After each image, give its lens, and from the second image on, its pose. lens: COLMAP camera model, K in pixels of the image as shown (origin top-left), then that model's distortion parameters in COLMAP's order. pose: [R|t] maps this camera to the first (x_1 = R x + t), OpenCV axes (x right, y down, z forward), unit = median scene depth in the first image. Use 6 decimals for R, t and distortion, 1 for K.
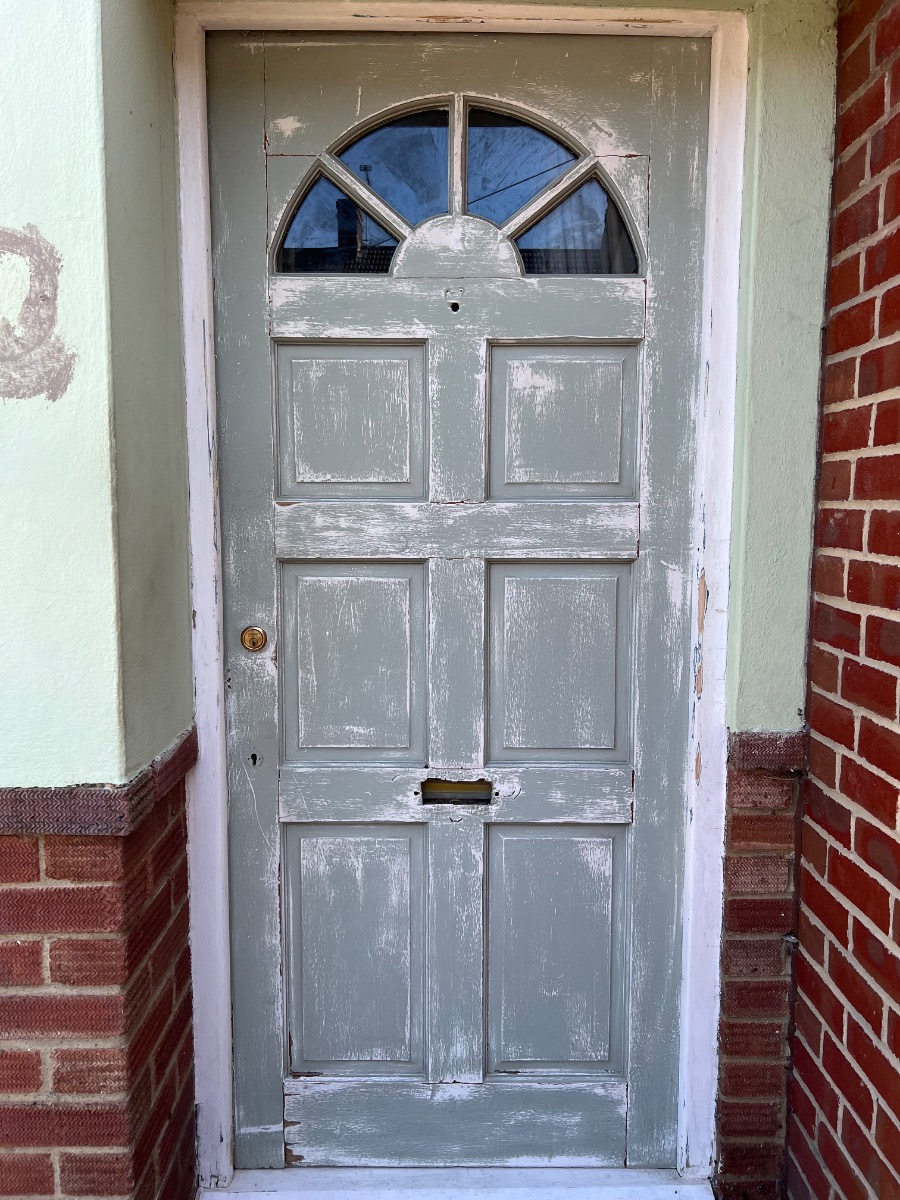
lens RADIAL K [[881.2, 0, 450.0], [0, 881.2, 600.0], [0, 0, 1]] dist [0.041977, -0.046757]
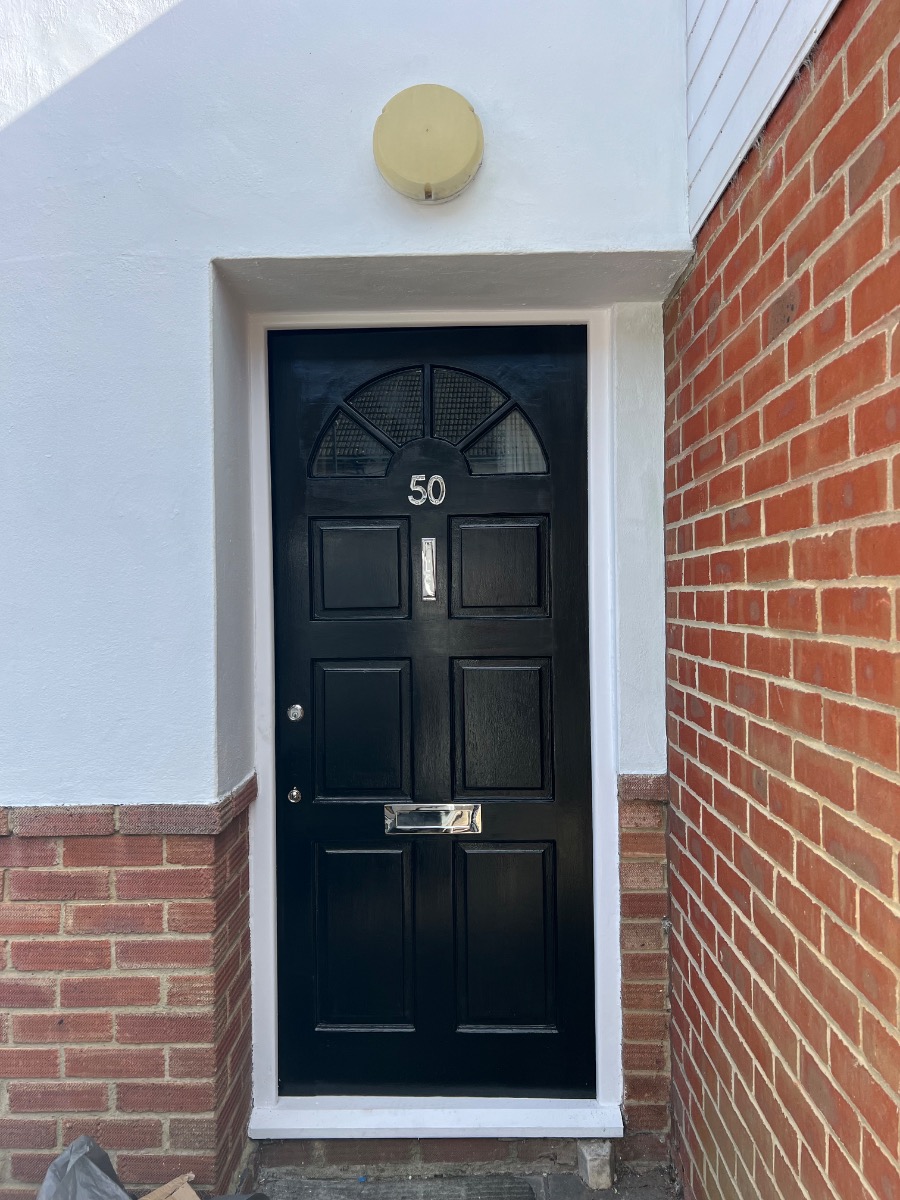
lens RADIAL K [[881.2, 0, 450.0], [0, 881.2, 600.0], [0, 0, 1]] dist [0.041977, -0.046757]
pose [[0.999179, -0.015089, -0.037586, 0.107400], [0.011208, 0.994782, -0.101404, 0.007732], [0.038920, 0.100900, 0.994135, -0.538488]]
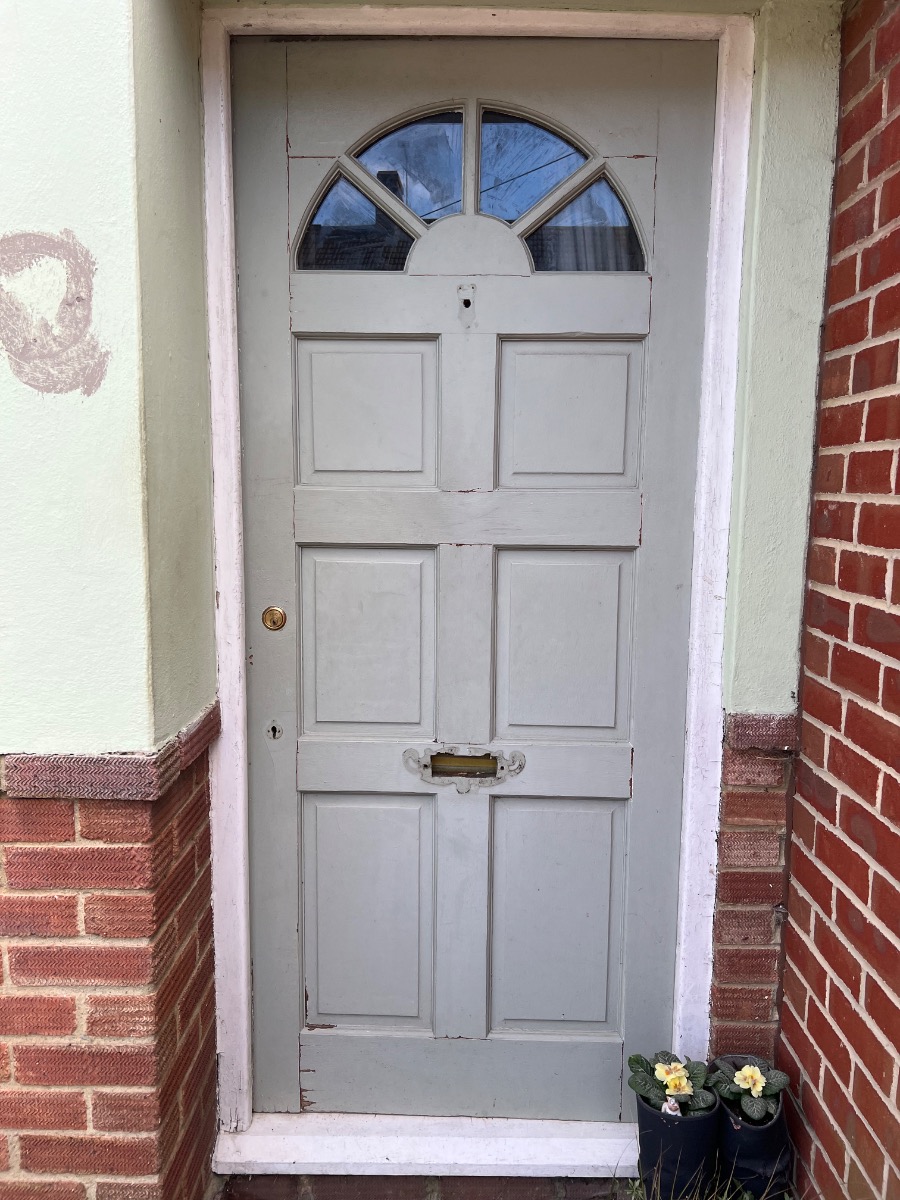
lens RADIAL K [[881.2, 0, 450.0], [0, 881.2, 600.0], [0, 0, 1]] dist [0.041977, -0.046757]
pose [[0.999705, 0.010710, -0.021814, 0.012854], [-0.010187, 0.999661, 0.023944, -0.006601], [0.022063, -0.023714, 0.999475, -0.054529]]
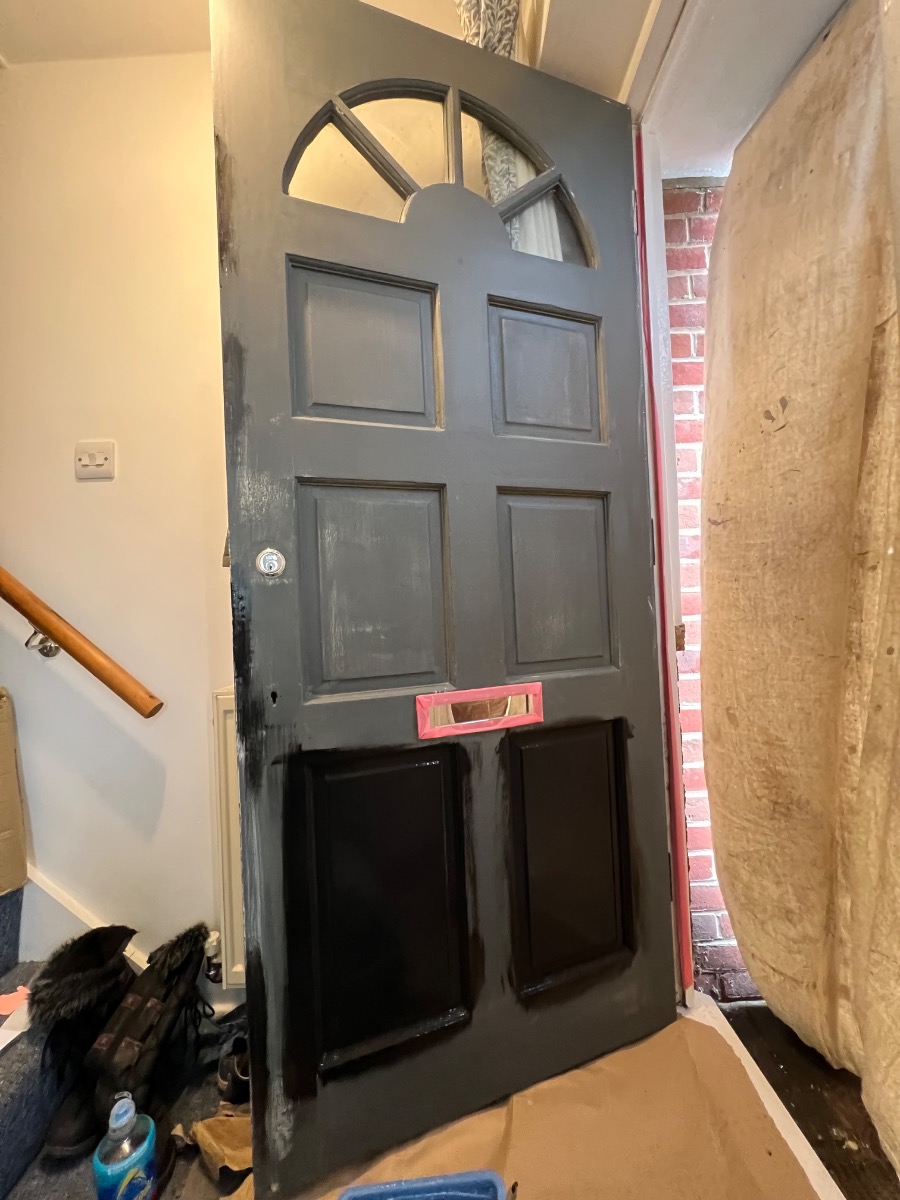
lens RADIAL K [[478.5, 0, 450.0], [0, 478.5, 600.0], [0, 0, 1]] dist [-0.000999, -0.000277]
pose [[0.943204, -0.038605, 0.329964, -0.235204], [0.077576, 0.991361, -0.105765, 0.164623], [-0.323030, 0.125355, 0.938050, 0.529878]]
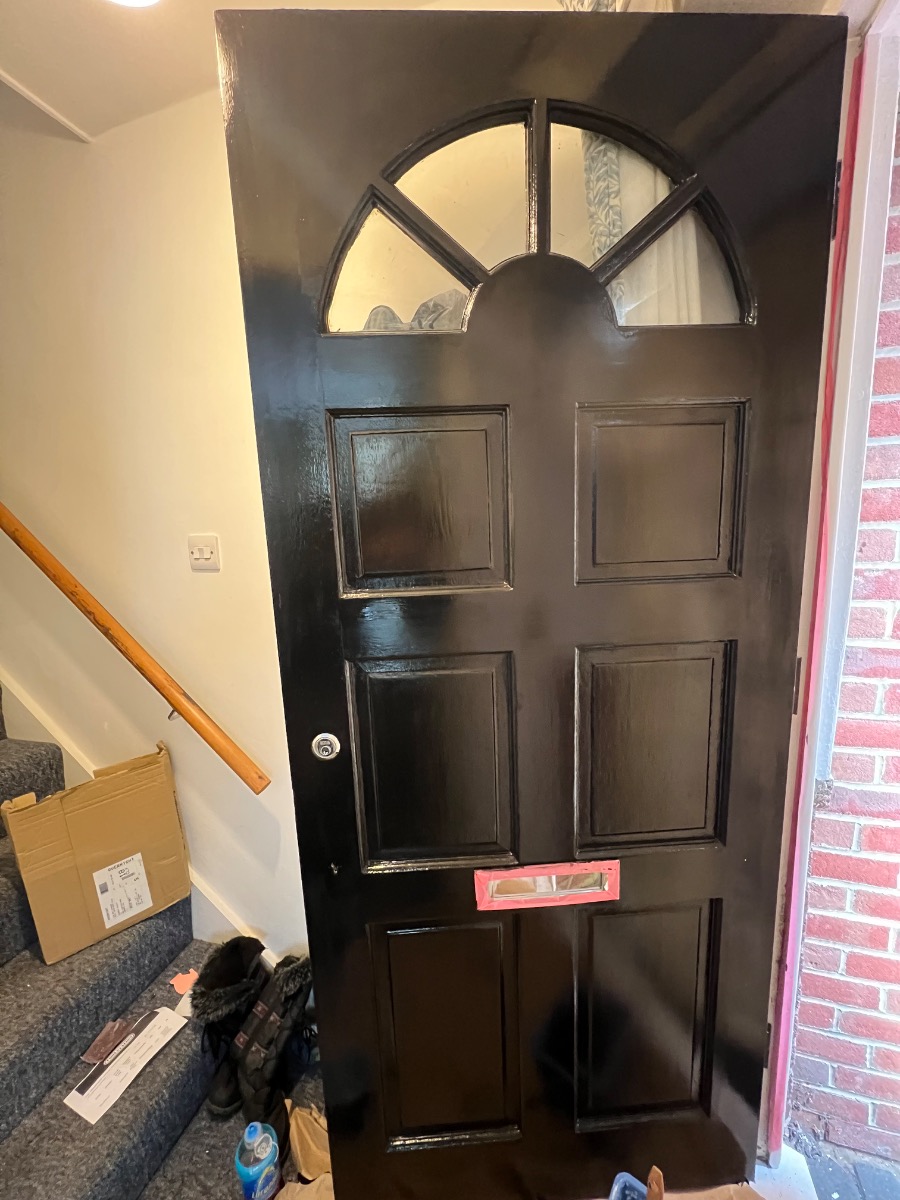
lens RADIAL K [[478.5, 0, 450.0], [0, 478.5, 600.0], [0, 0, 1]] dist [-0.000999, -0.000277]
pose [[0.998310, -0.048545, 0.031936, -0.113687], [0.046272, 0.996581, 0.068444, -0.150463], [-0.035150, -0.066850, 0.997144, 0.565295]]
